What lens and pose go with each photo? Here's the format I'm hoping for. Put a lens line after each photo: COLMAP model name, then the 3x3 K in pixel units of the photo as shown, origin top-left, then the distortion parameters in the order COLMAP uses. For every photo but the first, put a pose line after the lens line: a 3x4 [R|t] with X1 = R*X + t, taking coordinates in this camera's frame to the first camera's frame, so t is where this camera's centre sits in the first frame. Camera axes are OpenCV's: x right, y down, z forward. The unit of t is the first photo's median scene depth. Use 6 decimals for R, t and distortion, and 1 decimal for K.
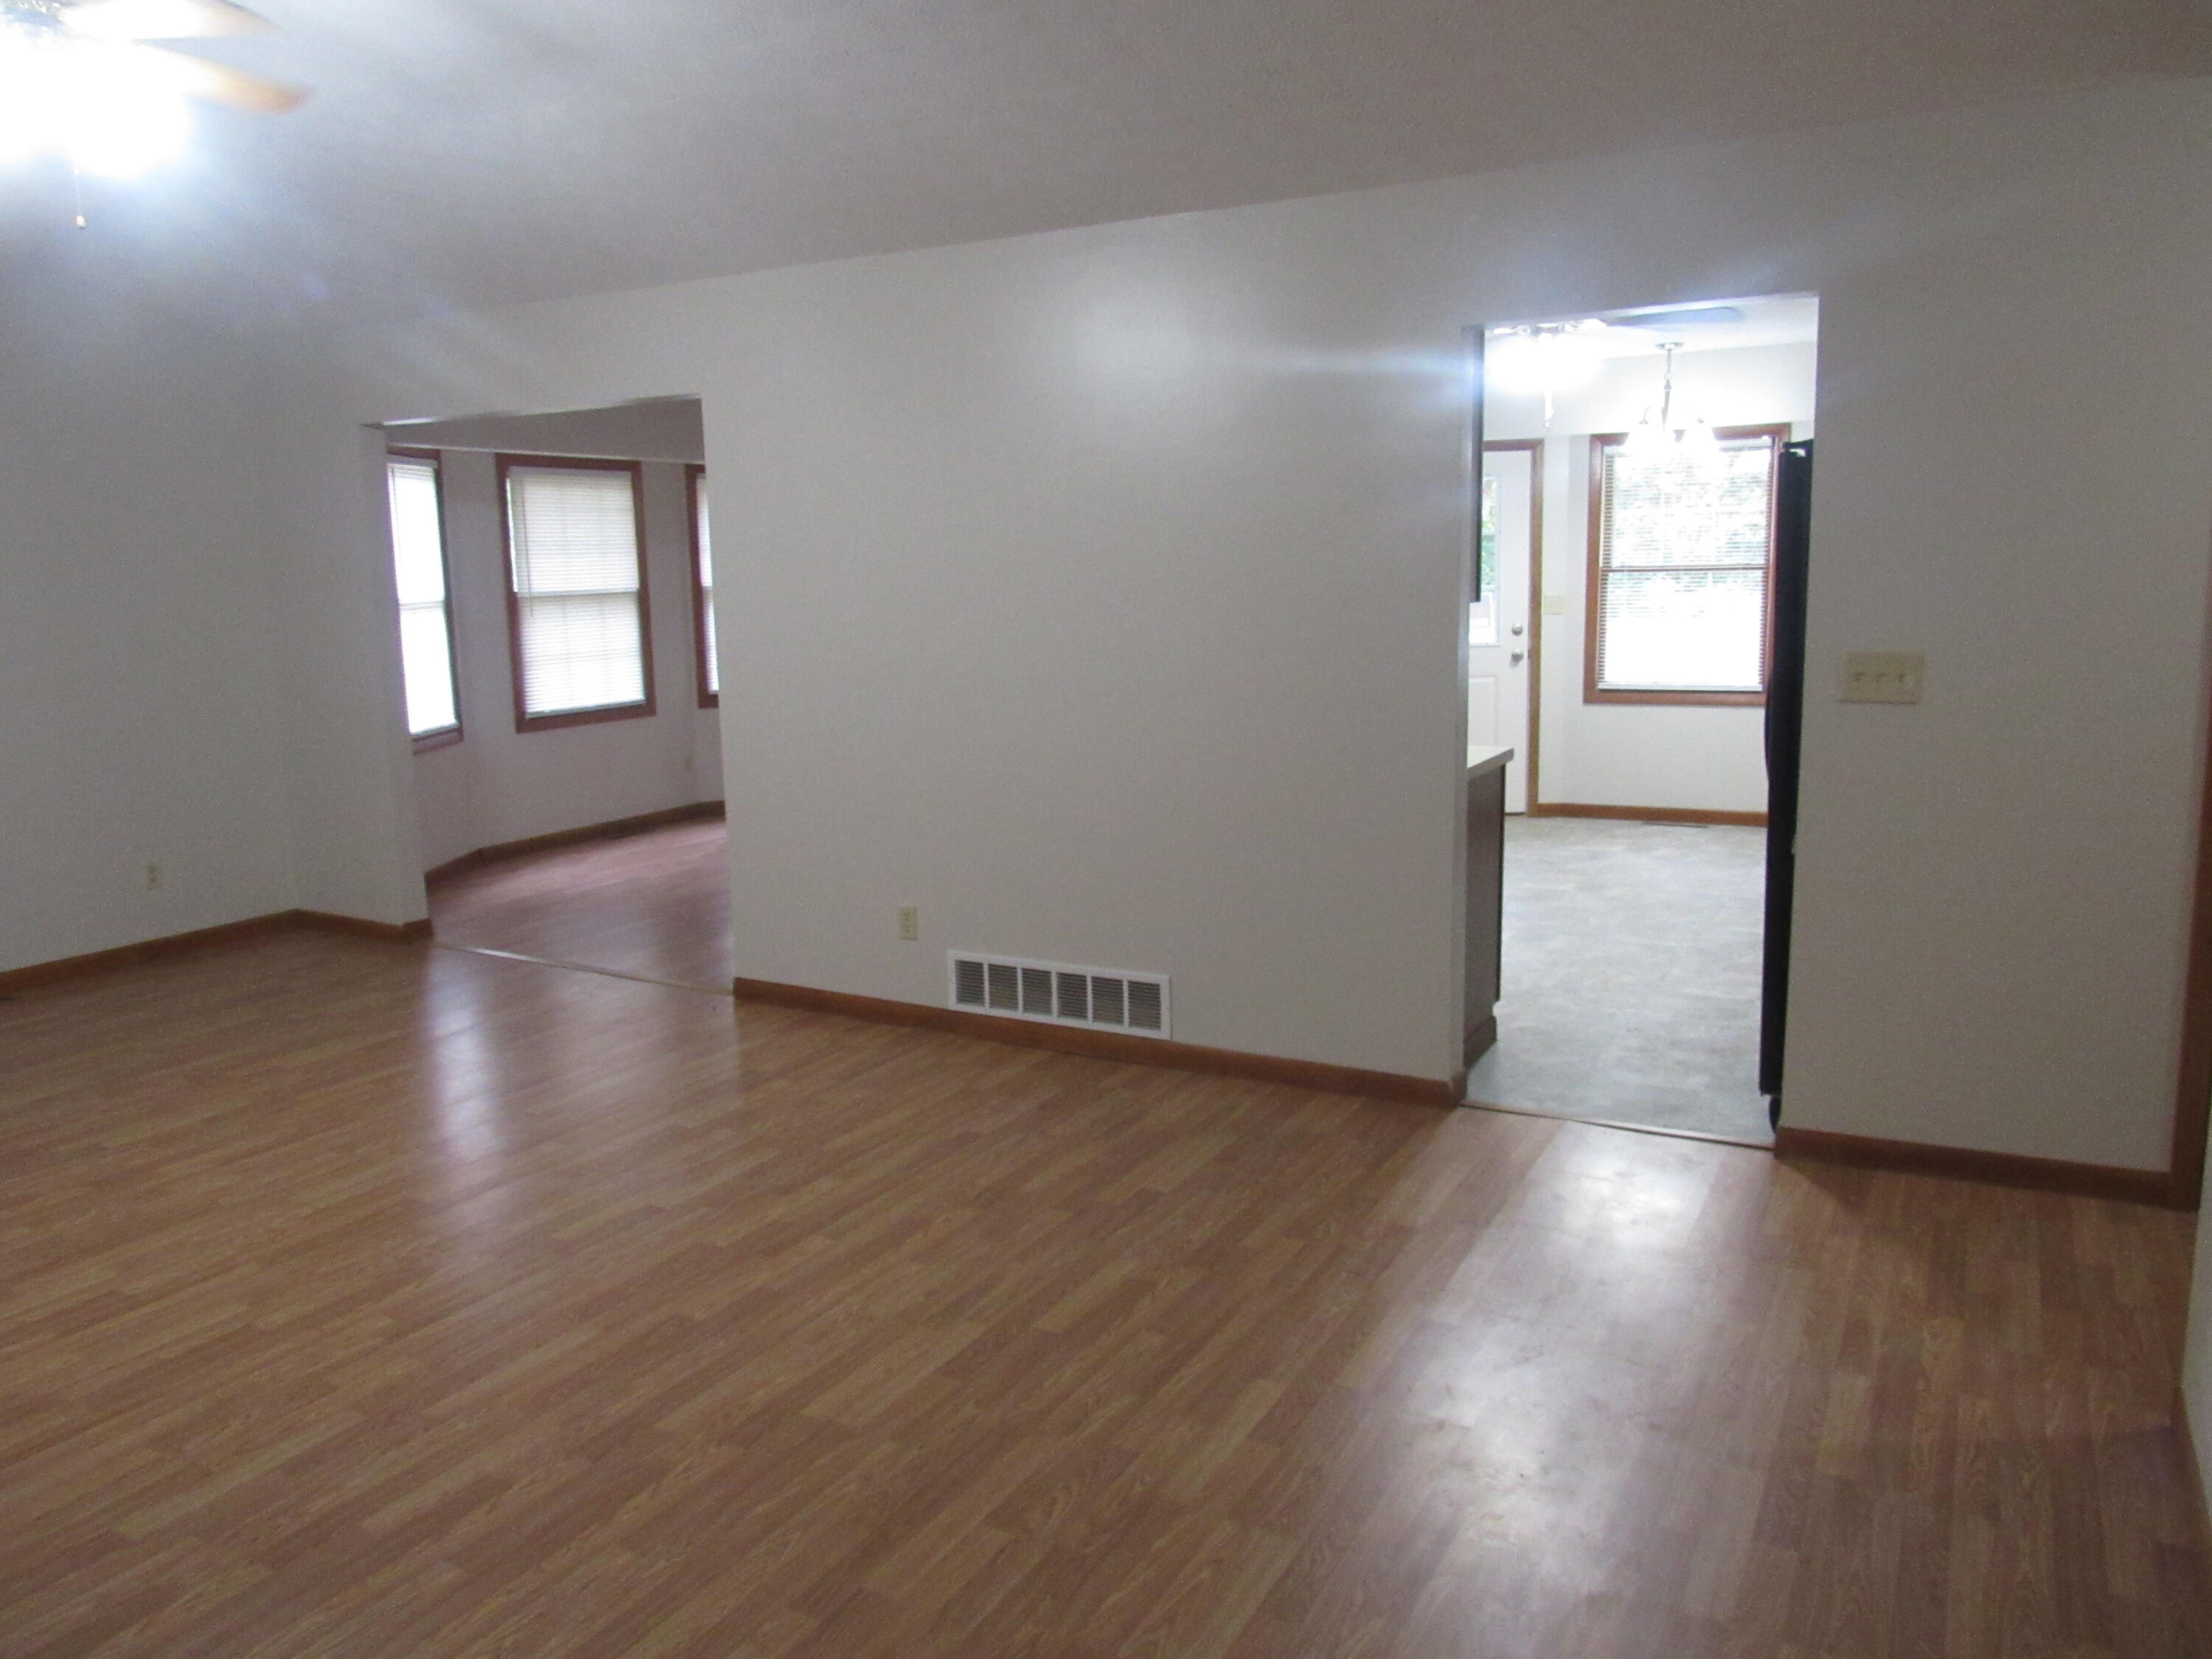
lens RADIAL K [[1559.8, 0, 1110.9], [0, 1559.8, 839.4], [0, 0, 1]] dist [-0.046764, 0.028111]
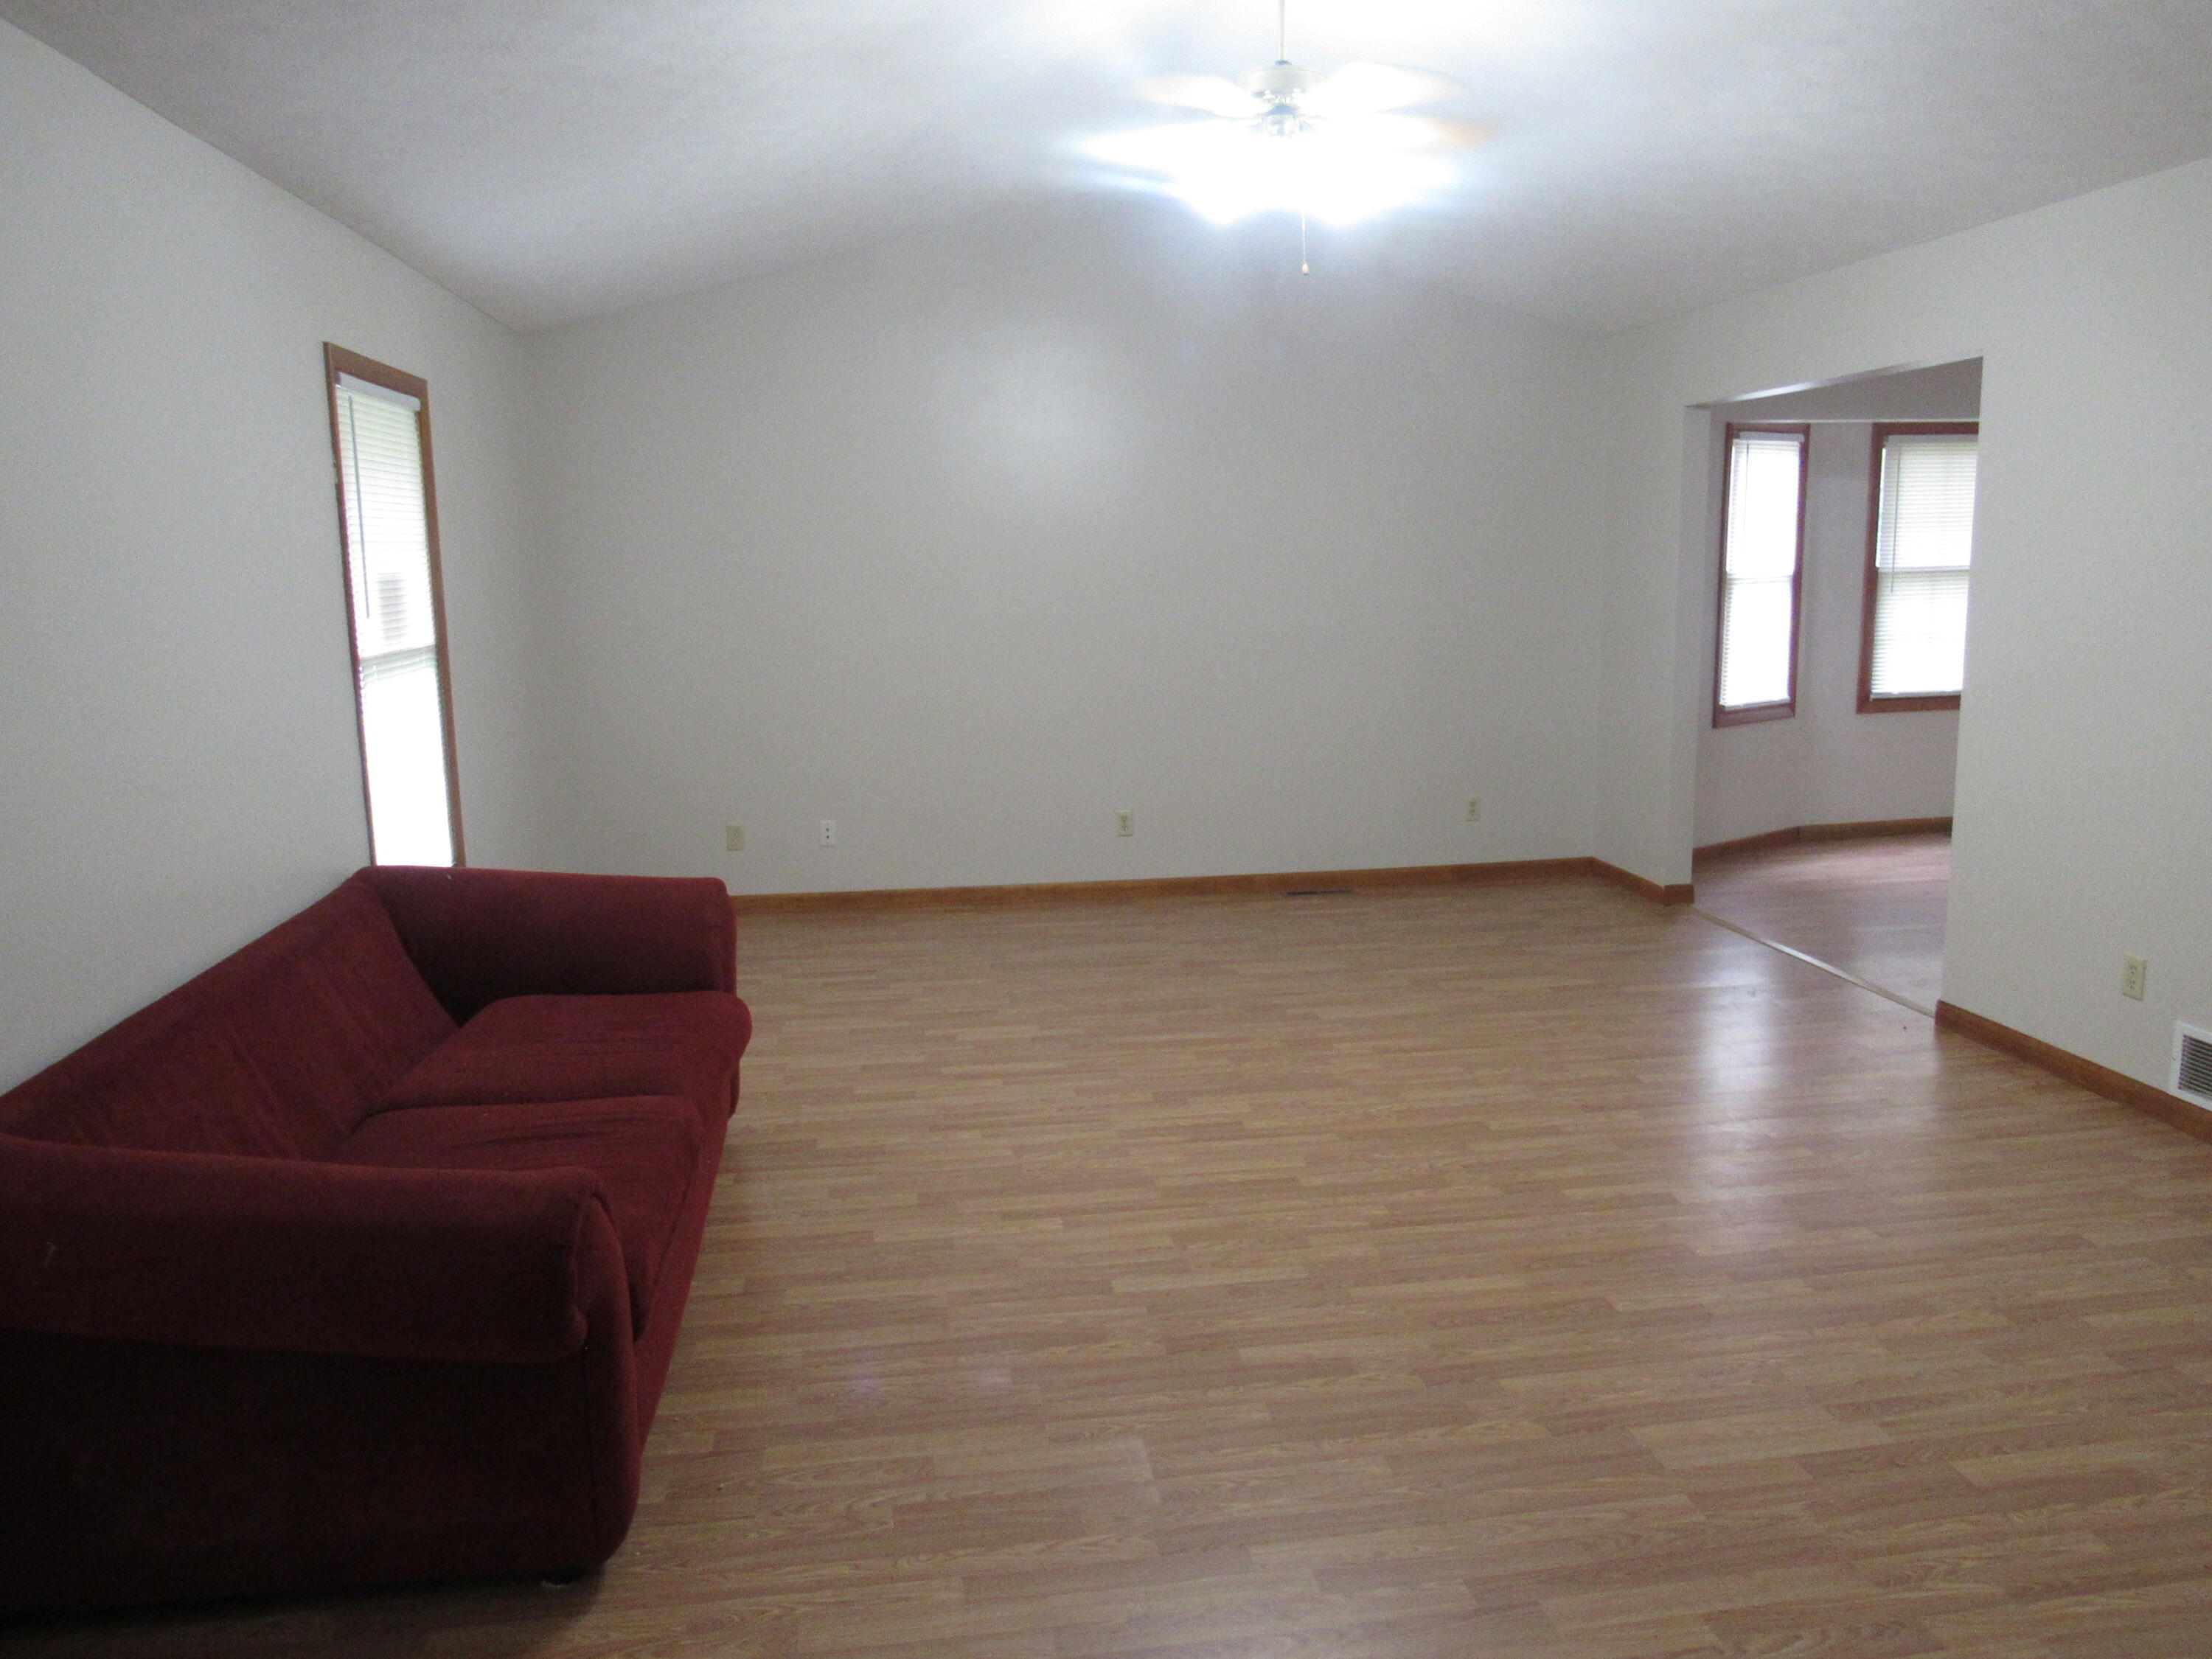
lens RADIAL K [[1559.8, 0, 1110.9], [0, 1559.8, 839.4], [0, 0, 1]] dist [-0.046764, 0.028111]
pose [[0.601623, 0.138091, -0.786753, 0.216213], [-0.122750, 0.989227, 0.079764, -0.021376], [0.789292, 0.048586, 0.612092, 0.095821]]
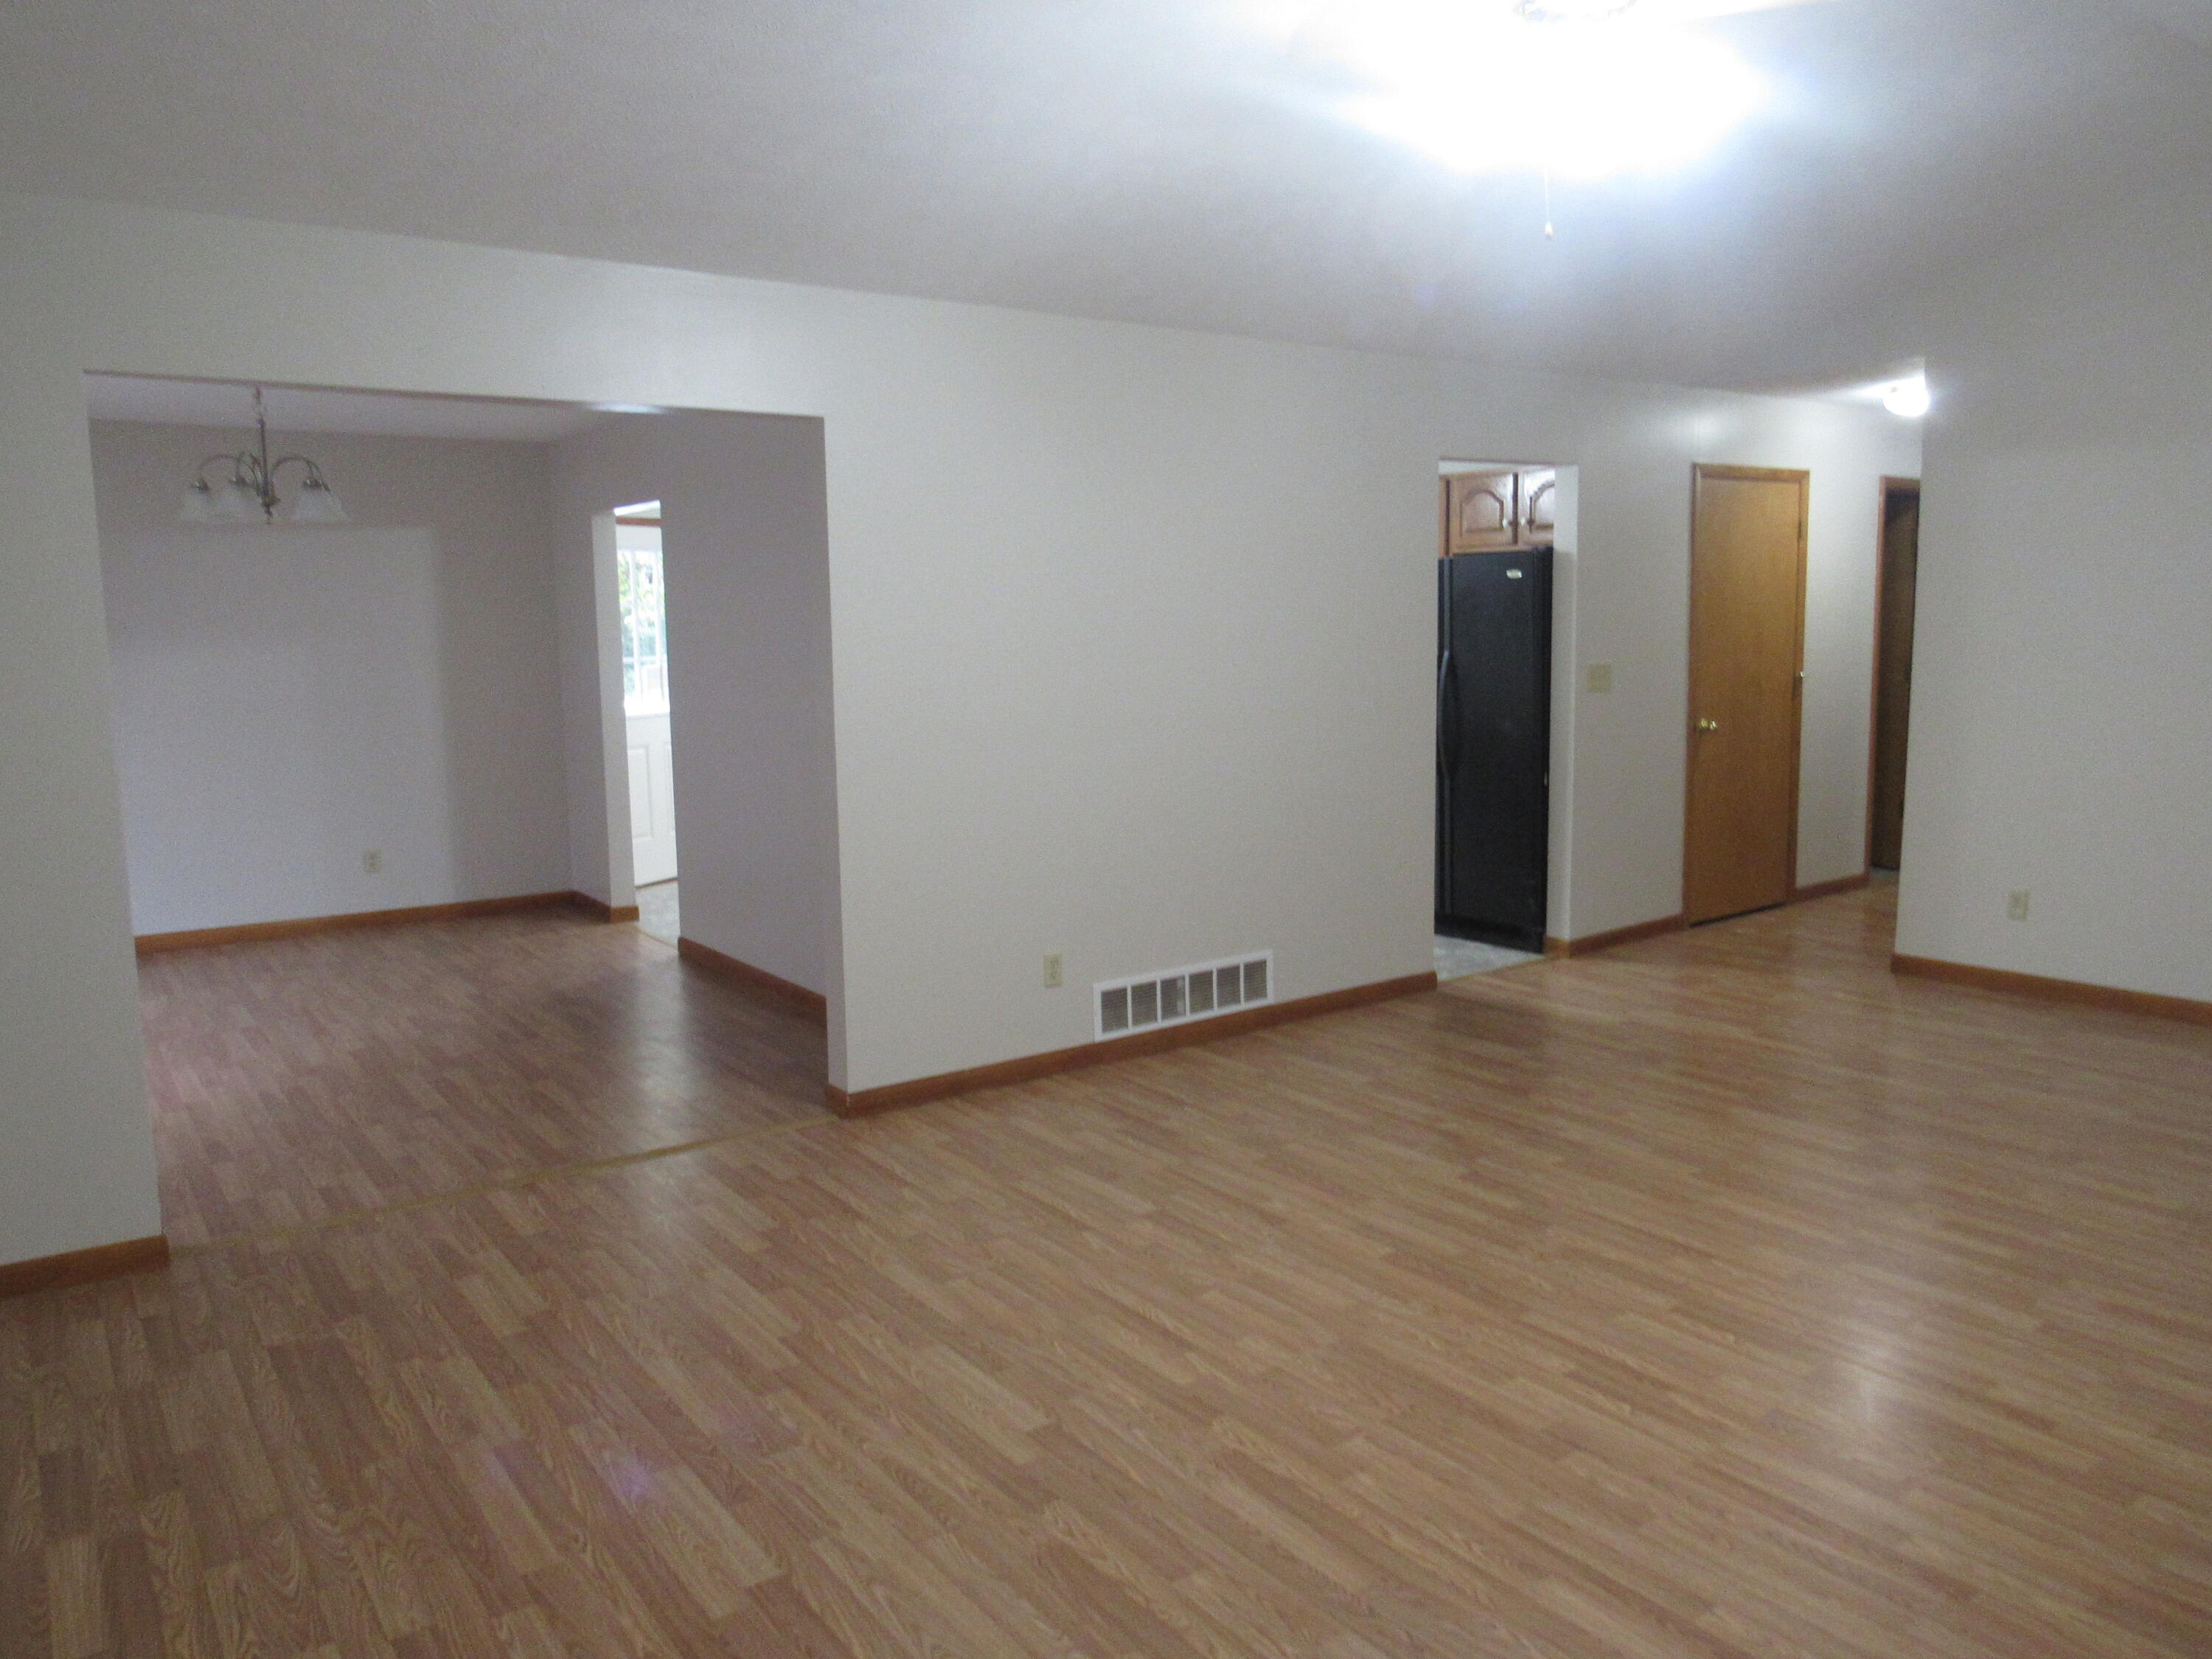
lens RADIAL K [[1559.8, 0, 1110.9], [0, 1559.8, 839.4], [0, 0, 1]] dist [-0.046764, 0.028111]
pose [[0.426320, -0.117596, 0.896896, -1.265114], [0.171913, 0.983976, 0.047299, -0.088462], [-0.888086, 0.134024, 0.439705, 0.648032]]
